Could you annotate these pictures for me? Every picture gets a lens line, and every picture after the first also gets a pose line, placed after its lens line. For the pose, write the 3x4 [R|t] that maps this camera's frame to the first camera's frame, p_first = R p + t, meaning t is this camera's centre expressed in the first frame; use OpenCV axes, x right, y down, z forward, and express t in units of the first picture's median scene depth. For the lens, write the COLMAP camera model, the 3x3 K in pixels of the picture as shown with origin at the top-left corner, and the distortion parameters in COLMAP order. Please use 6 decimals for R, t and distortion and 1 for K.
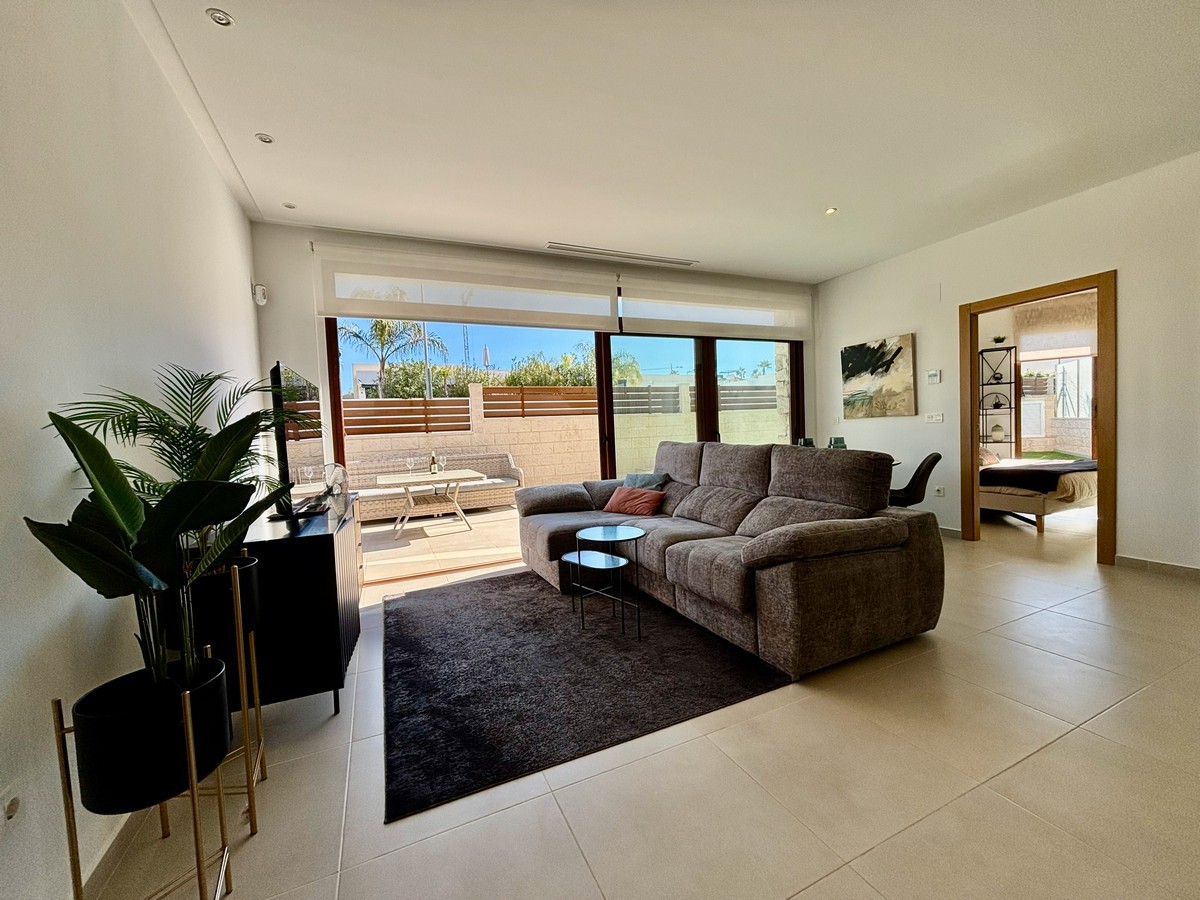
lens RADIAL K [[491.2, 0, 601.4], [0, 491.2, 447.7], [0, 0, 1]] dist [0.000454, 0.000059]
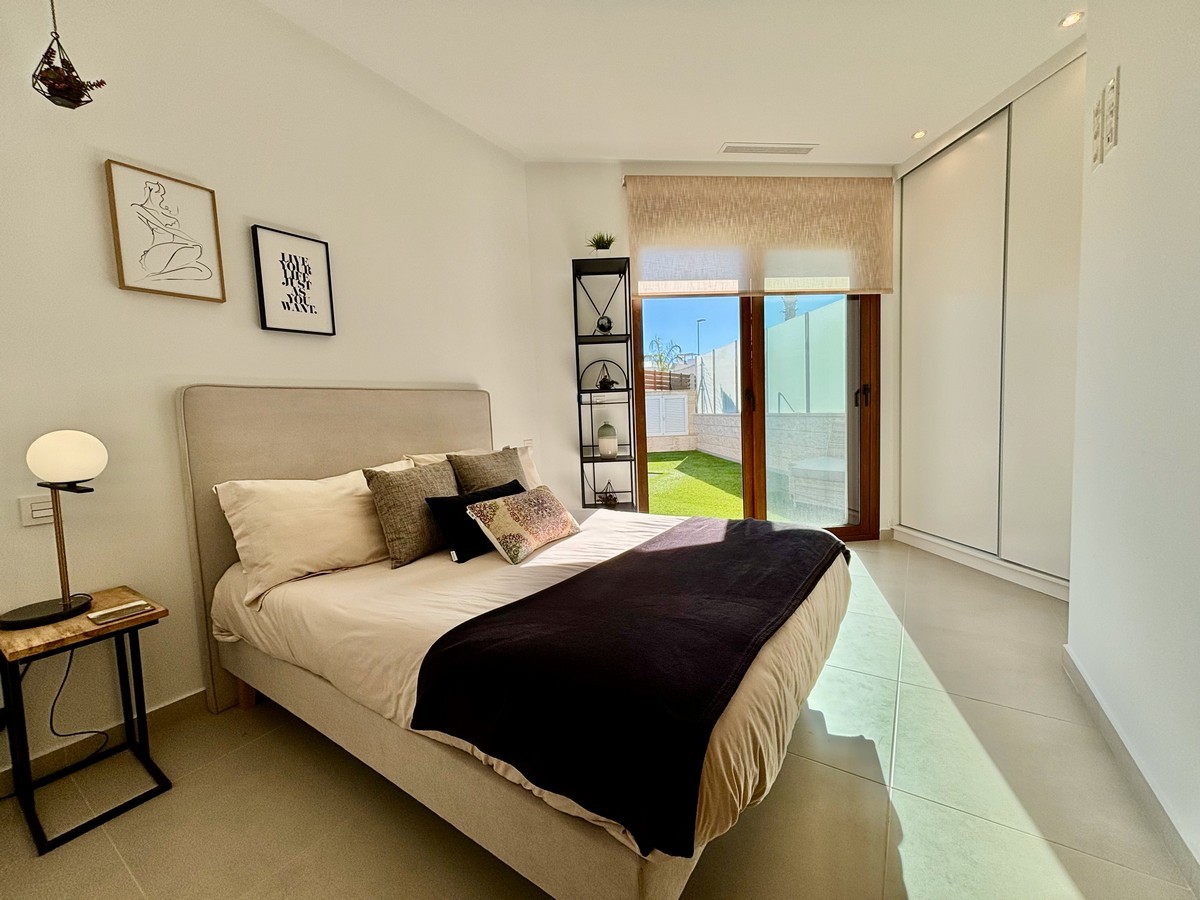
lens RADIAL K [[491.2, 0, 598.7], [0, 491.2, 448.6], [0, 0, 1]] dist [0.000454, 0.000059]
pose [[0.853335, -0.029084, 0.520552, 0.543956], [0.022798, 0.999569, 0.018475, -0.031085], [-0.520865, -0.003898, 0.853630, 0.586777]]
